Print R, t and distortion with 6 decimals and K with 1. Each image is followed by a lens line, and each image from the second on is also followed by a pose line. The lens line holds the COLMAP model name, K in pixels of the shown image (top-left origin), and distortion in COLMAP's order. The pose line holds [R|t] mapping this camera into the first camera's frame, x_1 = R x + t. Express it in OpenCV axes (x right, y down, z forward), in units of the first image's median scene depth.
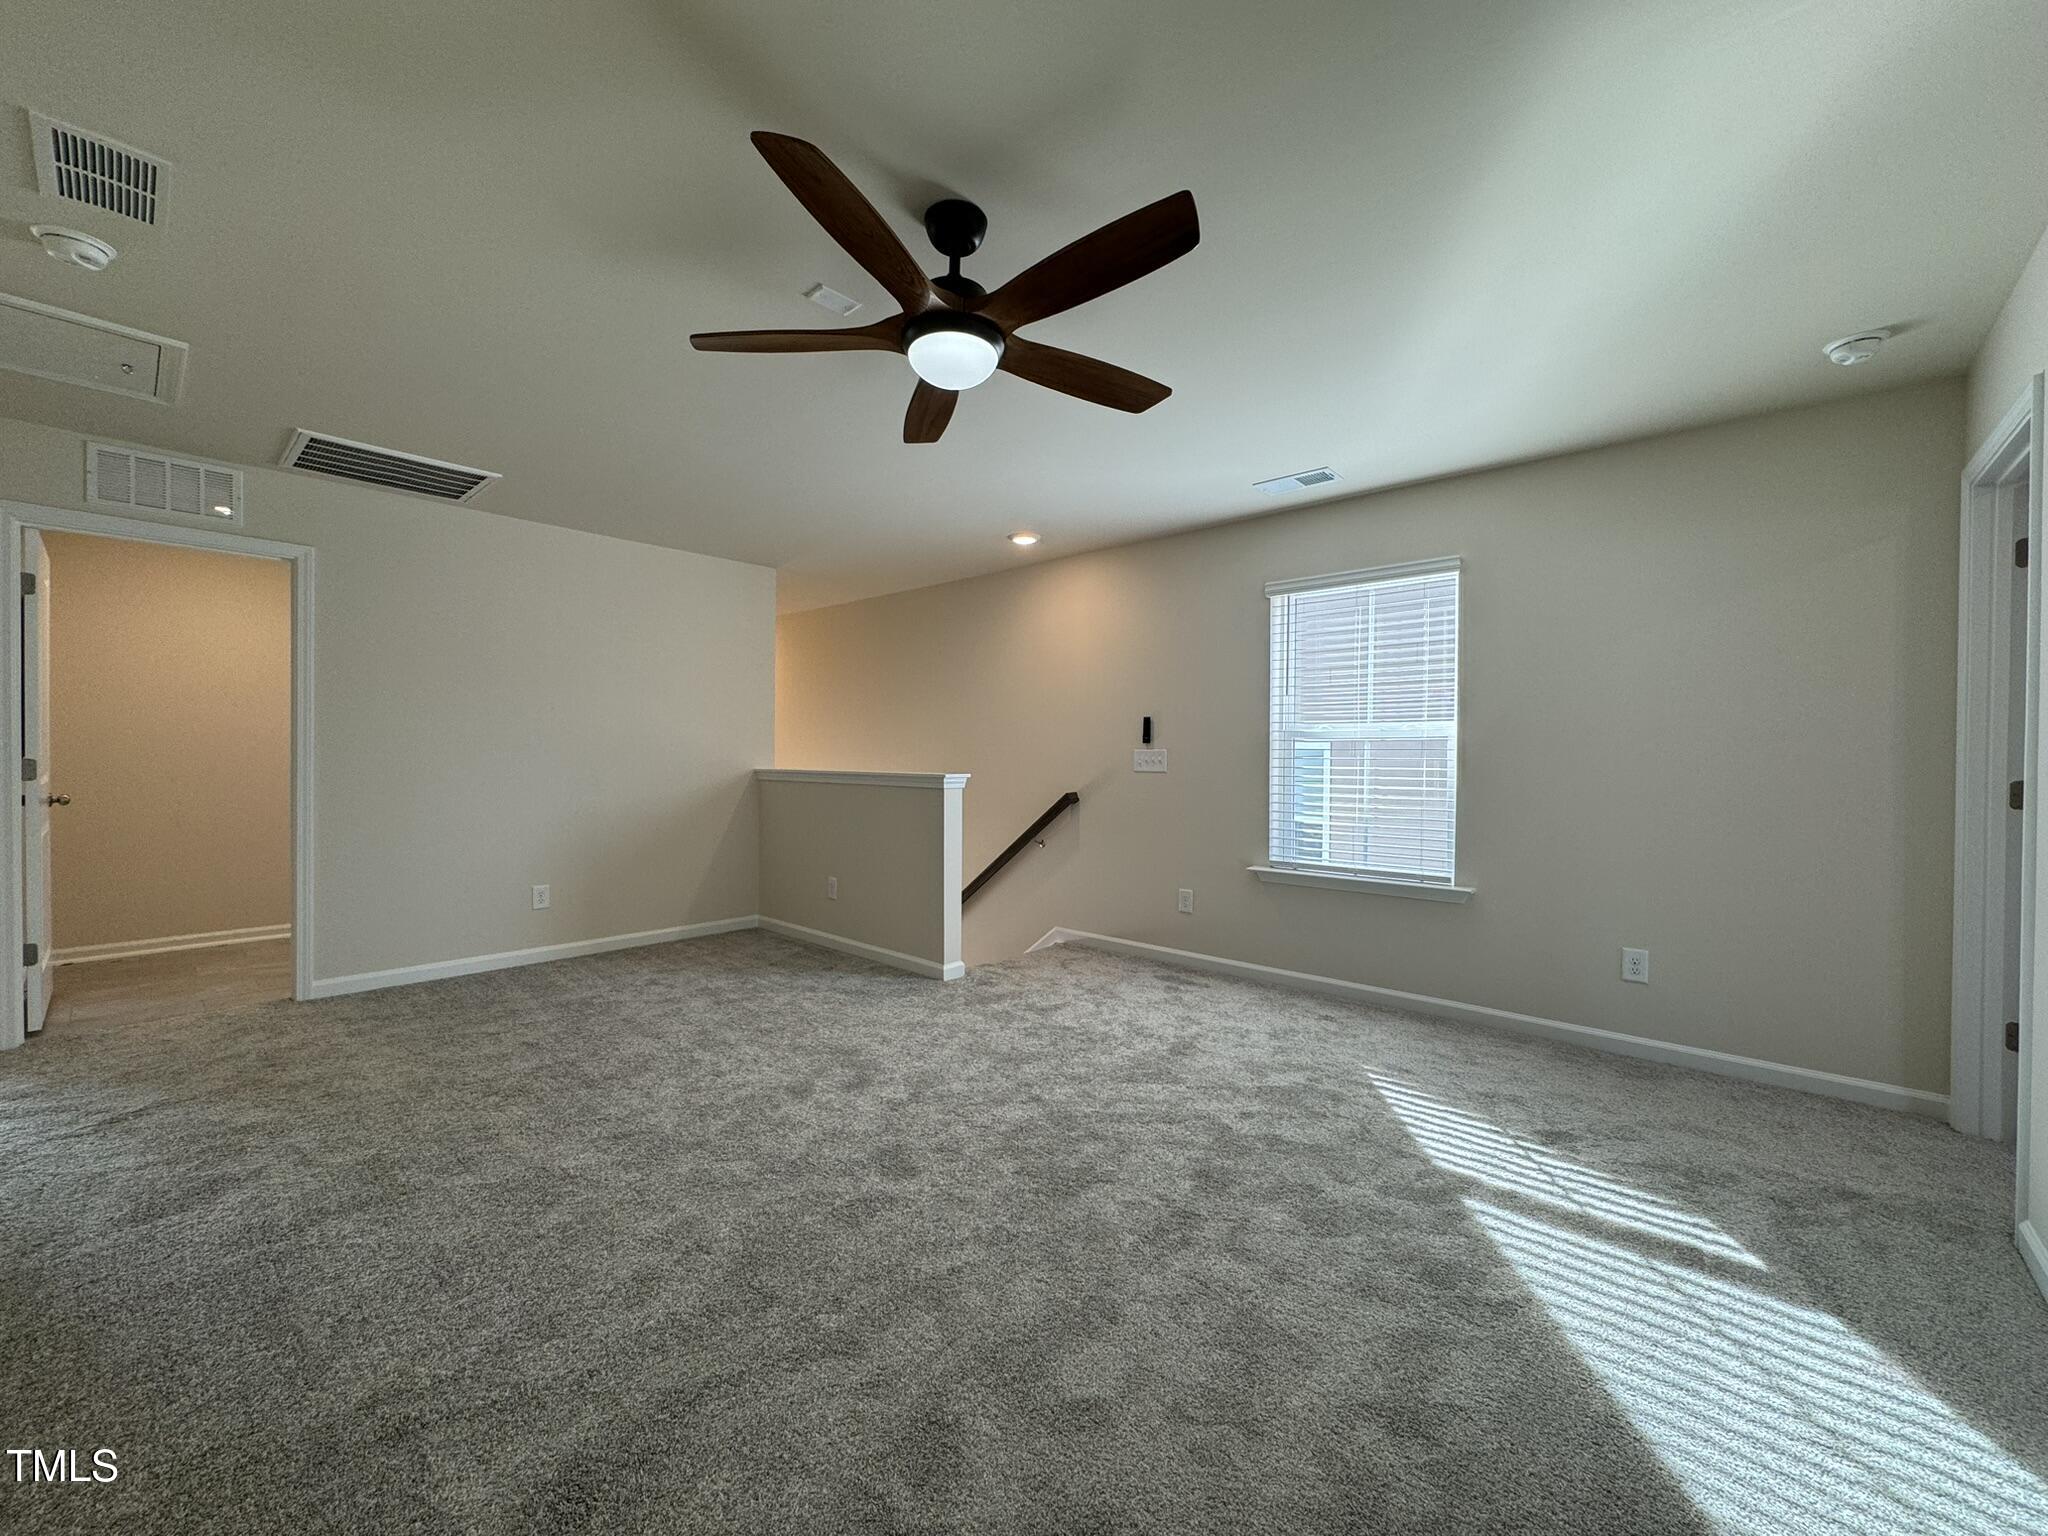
lens RADIAL K [[811.4, 0, 1027.1], [0, 811.4, 763.8], [0, 0, 1]] dist [-0.000942, 0.000392]
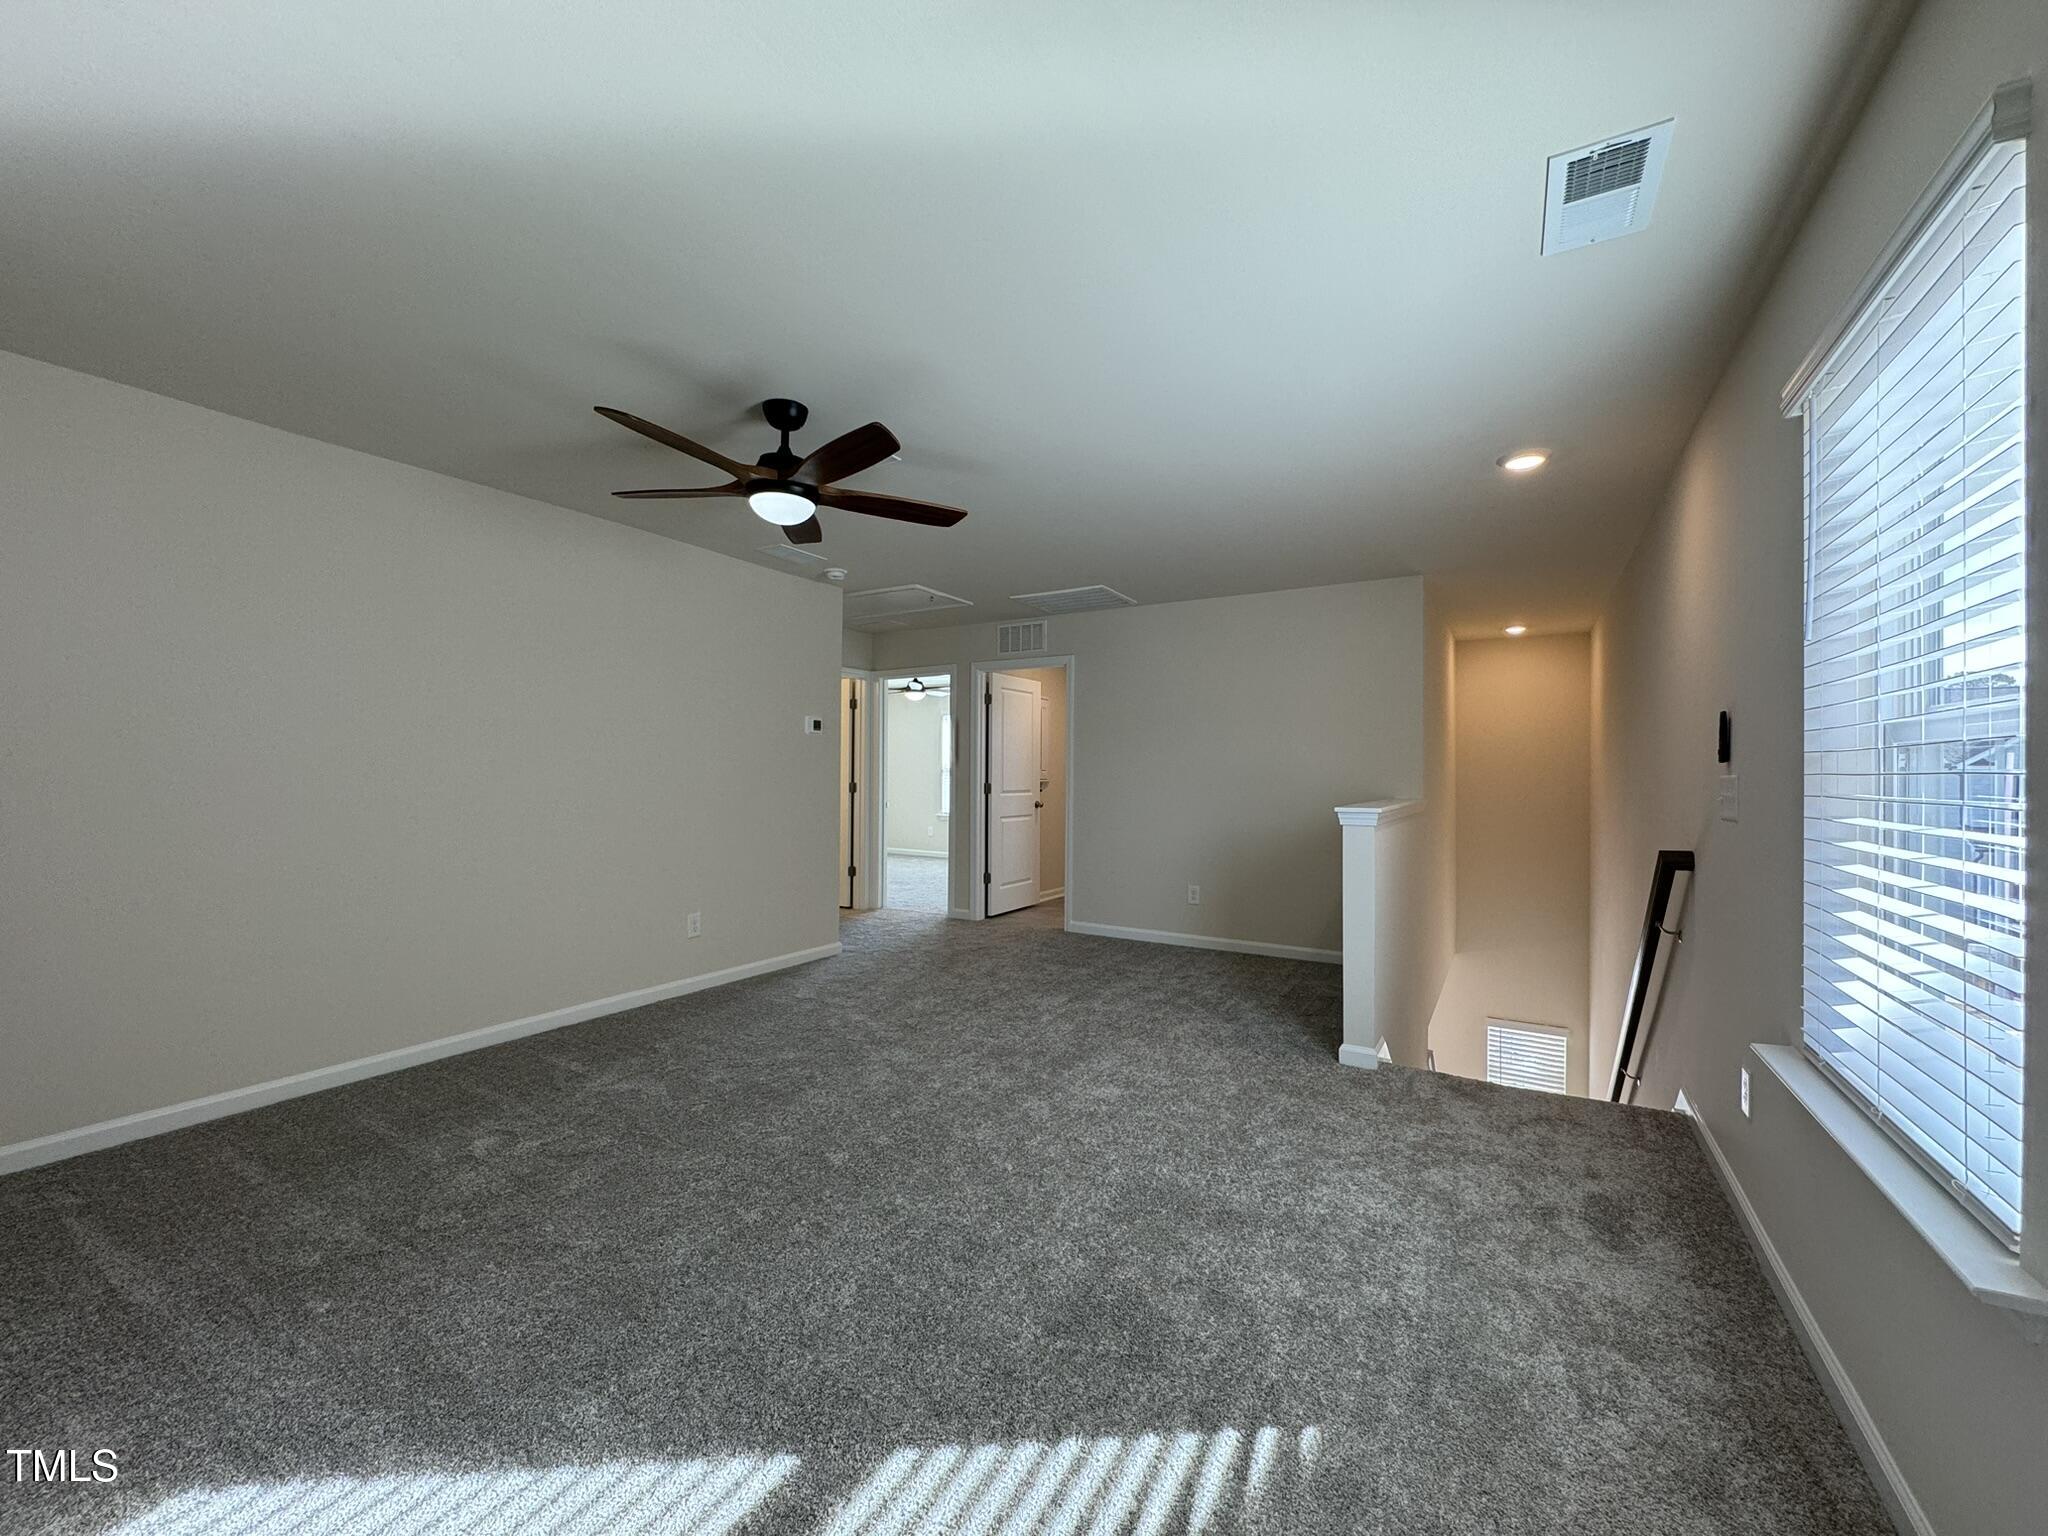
lens RADIAL K [[811.4, 0, 1030.0], [0, 811.4, 771.5], [0, 0, 1]] dist [-0.000942, 0.000392]
pose [[0.200298, -0.010058, -0.979683, 0.669842], [-0.014195, 0.999813, -0.013167, -0.009473], [0.979632, 0.016544, 0.200117, 0.559855]]
